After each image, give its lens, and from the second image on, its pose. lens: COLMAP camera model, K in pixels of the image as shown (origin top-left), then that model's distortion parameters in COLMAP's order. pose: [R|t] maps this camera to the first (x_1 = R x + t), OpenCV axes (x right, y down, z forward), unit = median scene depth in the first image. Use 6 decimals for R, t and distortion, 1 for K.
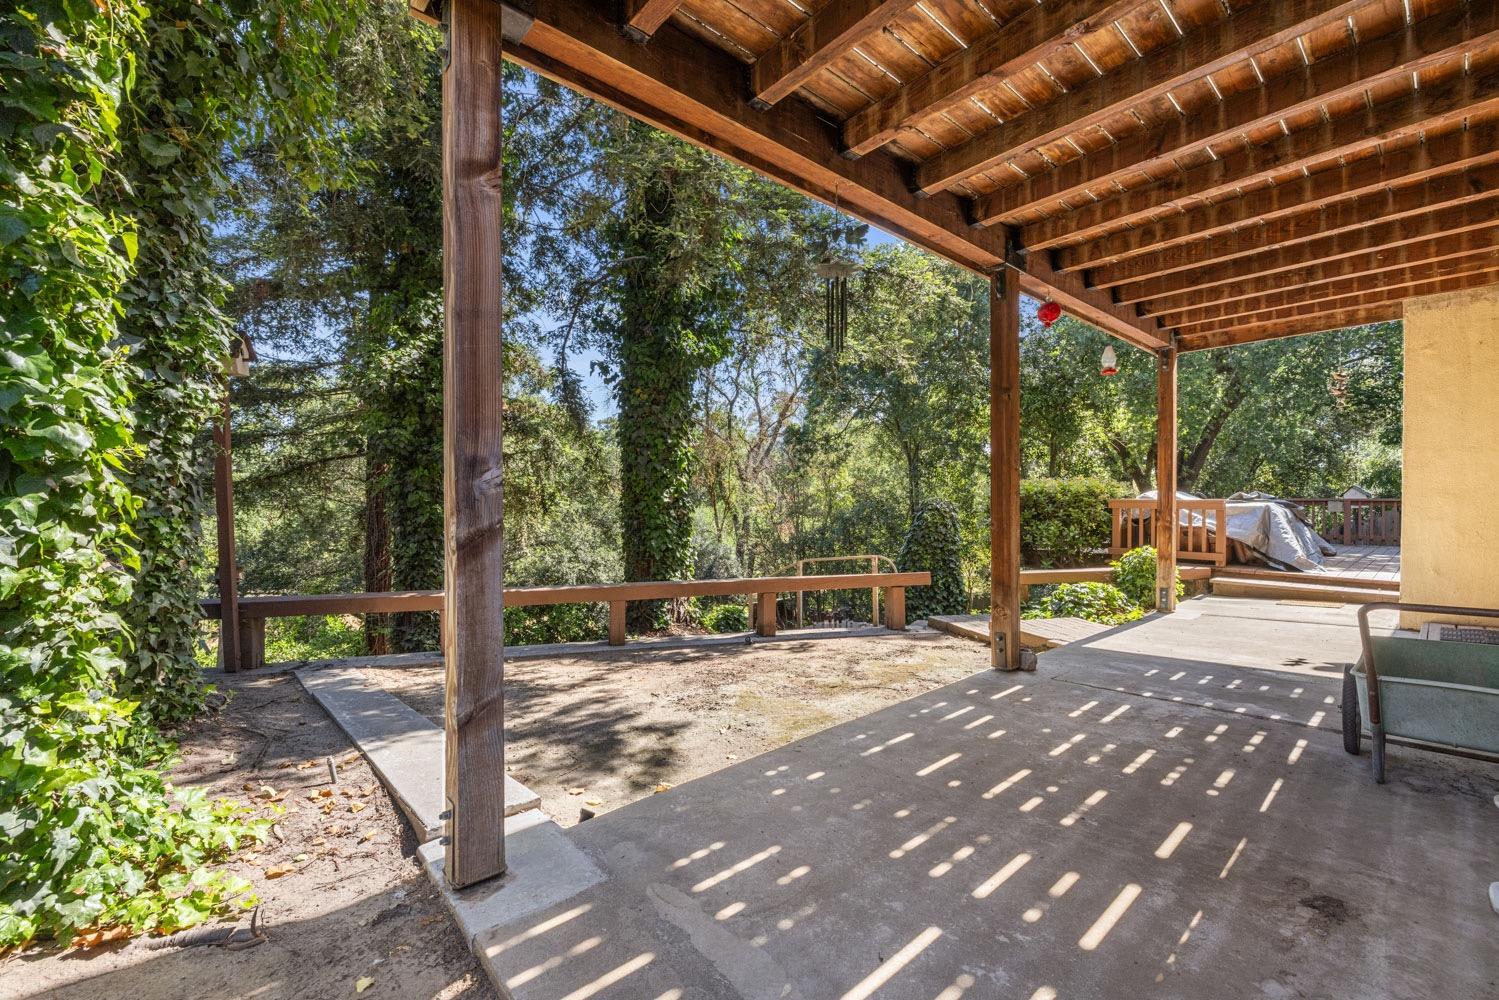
lens RADIAL K [[627.9, 0, 749.7], [0, 627.9, 501.1], [0, 0, 1]] dist [-0.001412, -0.000556]
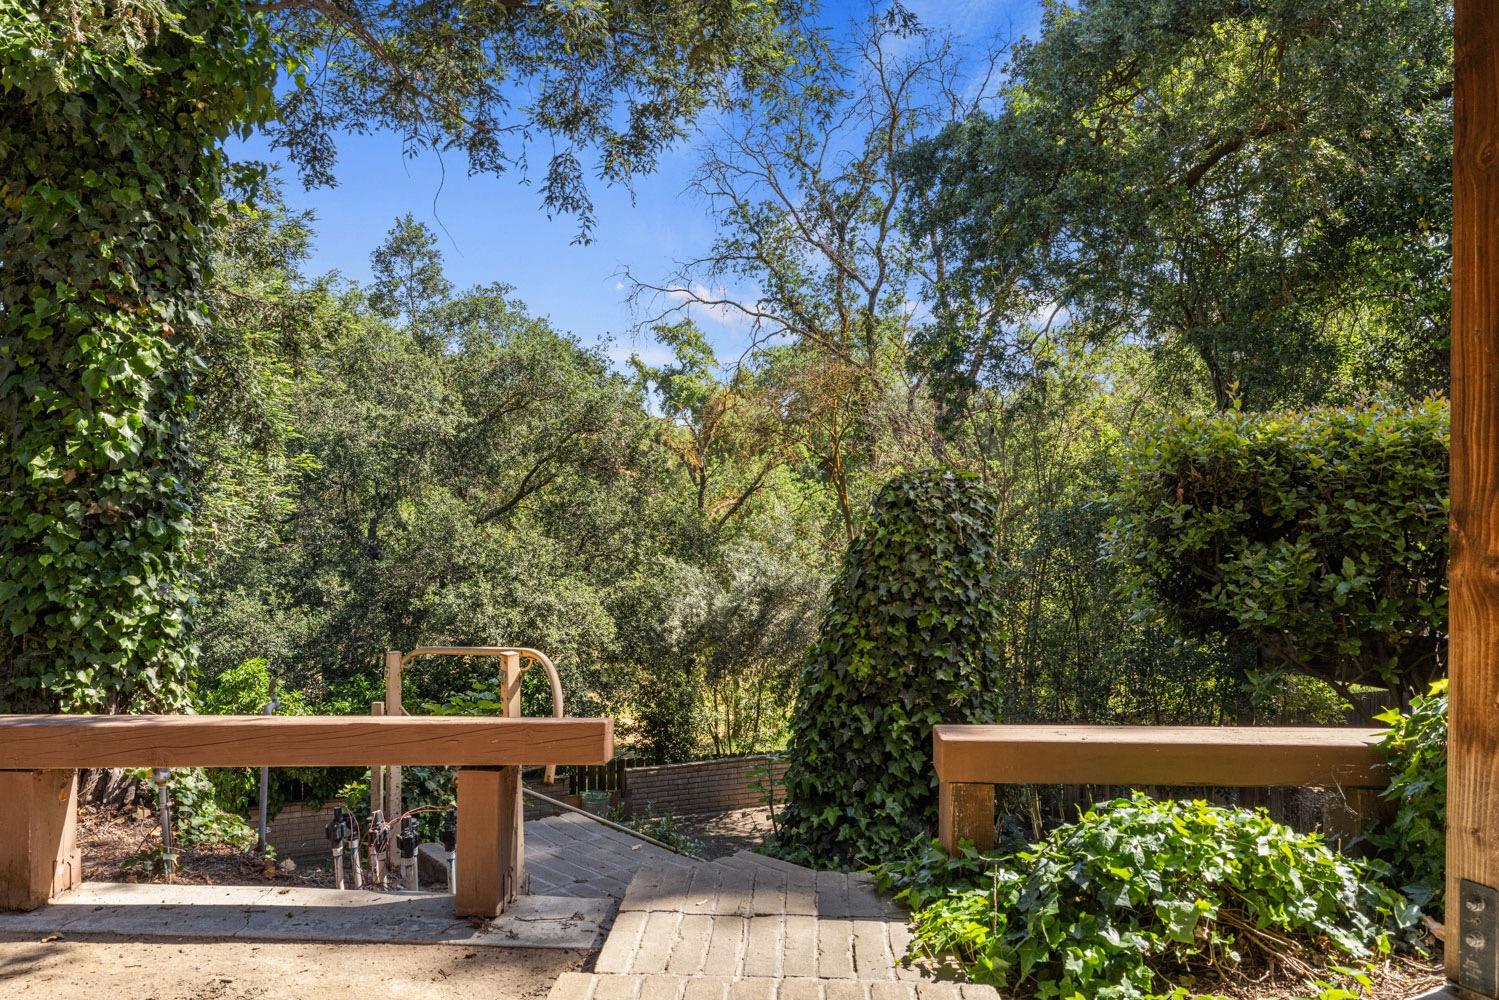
lens RADIAL K [[1084.5, 0, 750.1], [0, 1084.5, 500.1], [0, 0, 1]] dist [0.004806, 0.001351]
pose [[0.958821, 0.001502, -0.284006, 0.440428], [0.000478, 0.999976, 0.006903, 0.008417], [0.284009, -0.006755, 0.958798, 0.491360]]
